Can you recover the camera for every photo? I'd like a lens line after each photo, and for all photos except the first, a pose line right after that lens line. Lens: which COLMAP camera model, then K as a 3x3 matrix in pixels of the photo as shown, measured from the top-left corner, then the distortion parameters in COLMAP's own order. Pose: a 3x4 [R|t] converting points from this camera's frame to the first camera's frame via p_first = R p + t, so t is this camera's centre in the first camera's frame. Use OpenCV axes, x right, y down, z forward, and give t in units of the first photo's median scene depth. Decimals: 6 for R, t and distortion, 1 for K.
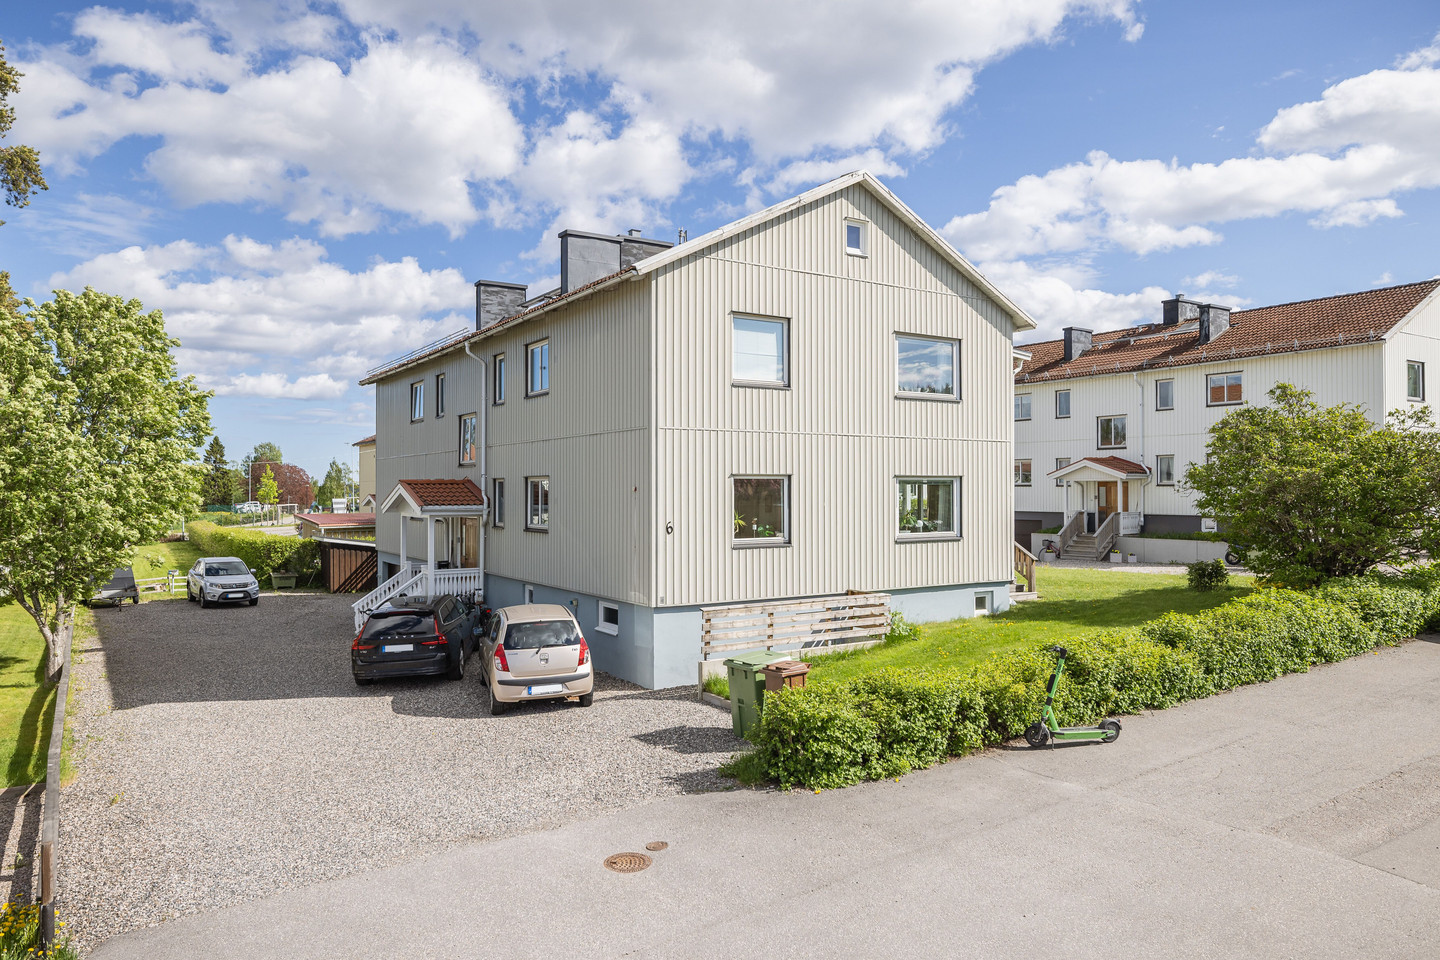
lens RADIAL K [[1018.9, 0, 717.7], [0, 1018.9, 483.7], [0, 0, 1]] dist [-0.008495, -0.000489]
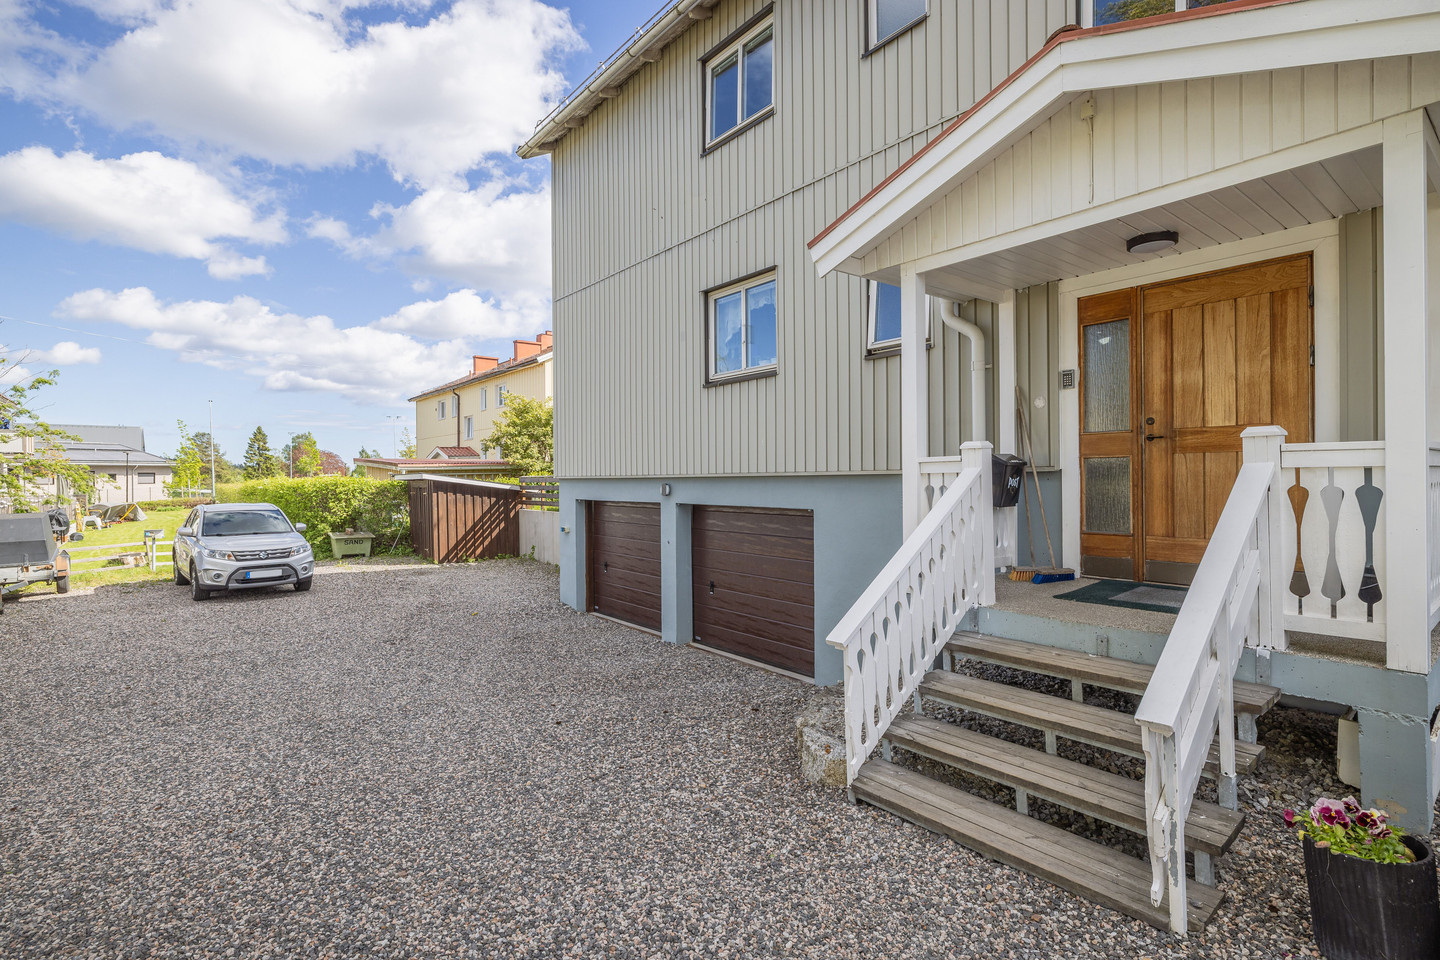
lens RADIAL K [[686.5, 0, 724.0], [0, 686.5, 476.6], [0, 0, 1]] dist [-0.004242, -0.000649]
pose [[0.990999, -0.005861, 0.133738, -0.270622], [0.005935, 0.999982, -0.000161, 0.058078], [-0.133735, 0.000953, 0.991017, 0.582912]]
